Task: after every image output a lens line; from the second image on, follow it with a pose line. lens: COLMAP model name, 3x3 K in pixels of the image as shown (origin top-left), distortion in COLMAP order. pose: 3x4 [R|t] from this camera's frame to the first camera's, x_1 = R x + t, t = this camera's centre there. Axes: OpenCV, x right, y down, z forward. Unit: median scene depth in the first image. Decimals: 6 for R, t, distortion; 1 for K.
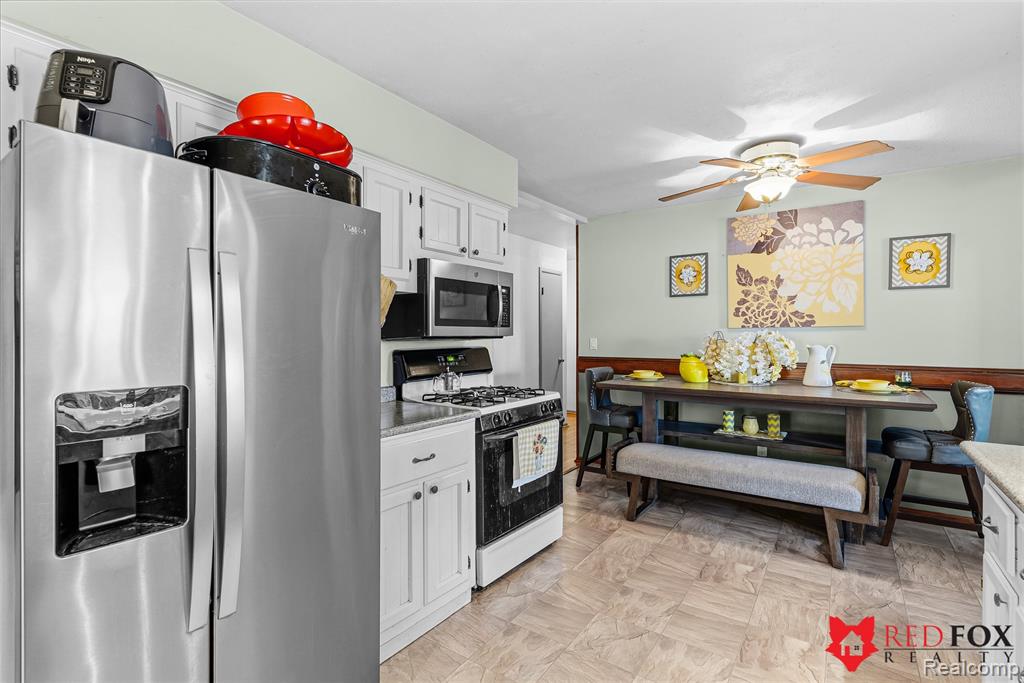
lens RADIAL K [[487.9, 0, 509.6], [0, 487.9, 337.0], [0, 0, 1]] dist [0.003755, 0.000138]
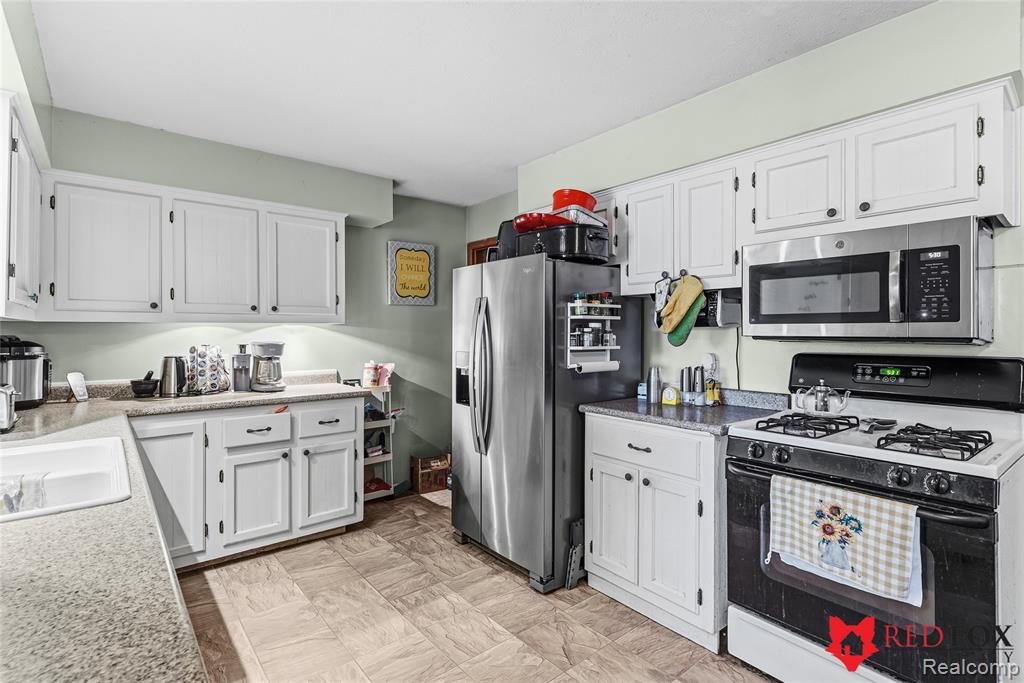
lens RADIAL K [[487.9, 0, 509.6], [0, 487.9, 337.0], [0, 0, 1]] dist [0.003755, 0.000138]
pose [[-0.267740, 0.008750, -0.963451, 0.540384], [-0.007617, 0.999908, 0.011198, -0.004649], [0.963461, 0.010336, -0.267649, 0.578272]]
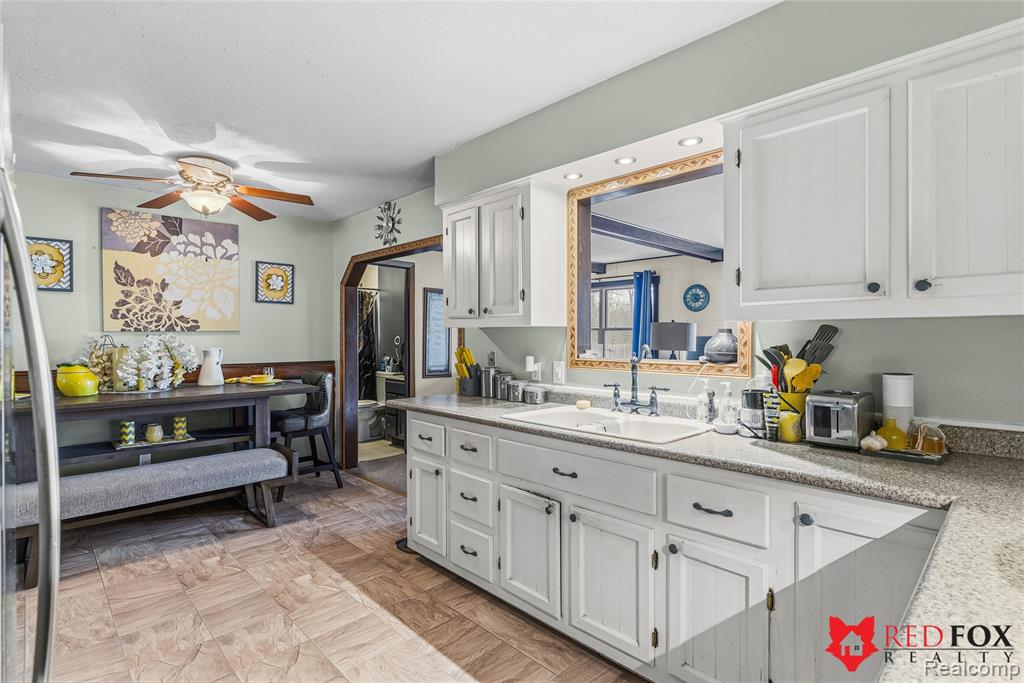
lens RADIAL K [[498.9, 0, 509.9], [0, 498.9, 337.7], [0, 0, 1]] dist [-0.002194, 0.000191]
pose [[0.195312, -0.000056, 0.980741, -0.333761], [0.008435, 0.999963, -0.001622, 0.000882], [-0.980705, 0.008589, 0.195306, 0.119410]]
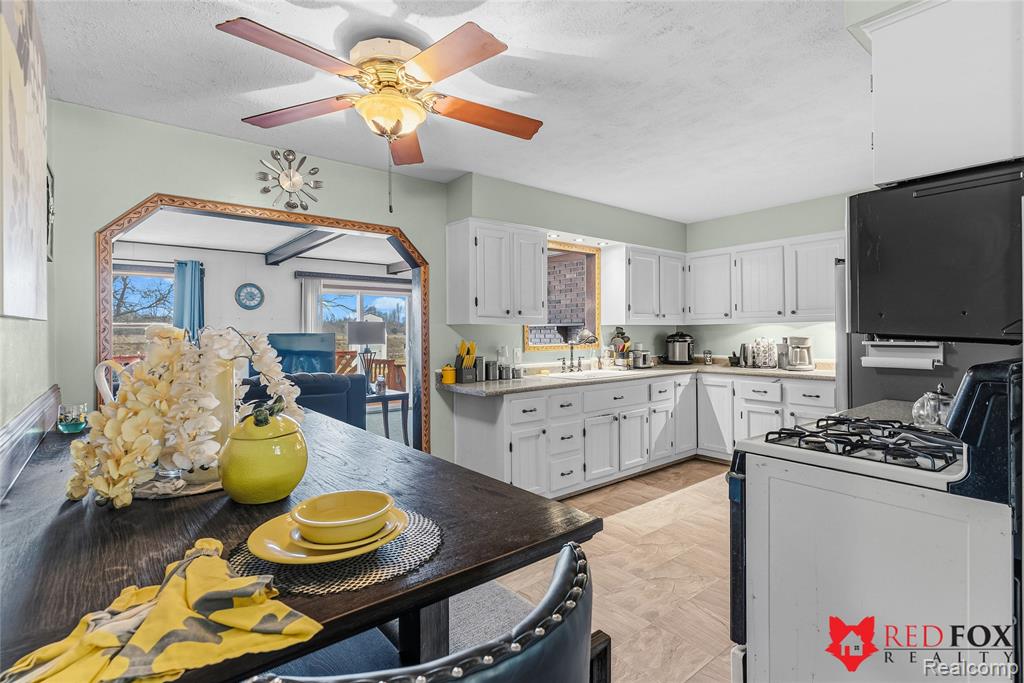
lens RADIAL K [[487.9, 0, 509.6], [0, 487.9, 337.0], [0, 0, 1]] dist [0.003755, 0.000138]
pose [[-0.959407, 0.007286, 0.281932, 0.157276], [0.012394, 0.999790, 0.016338, -0.008402], [-0.281753, 0.019169, -0.959295, 1.318970]]
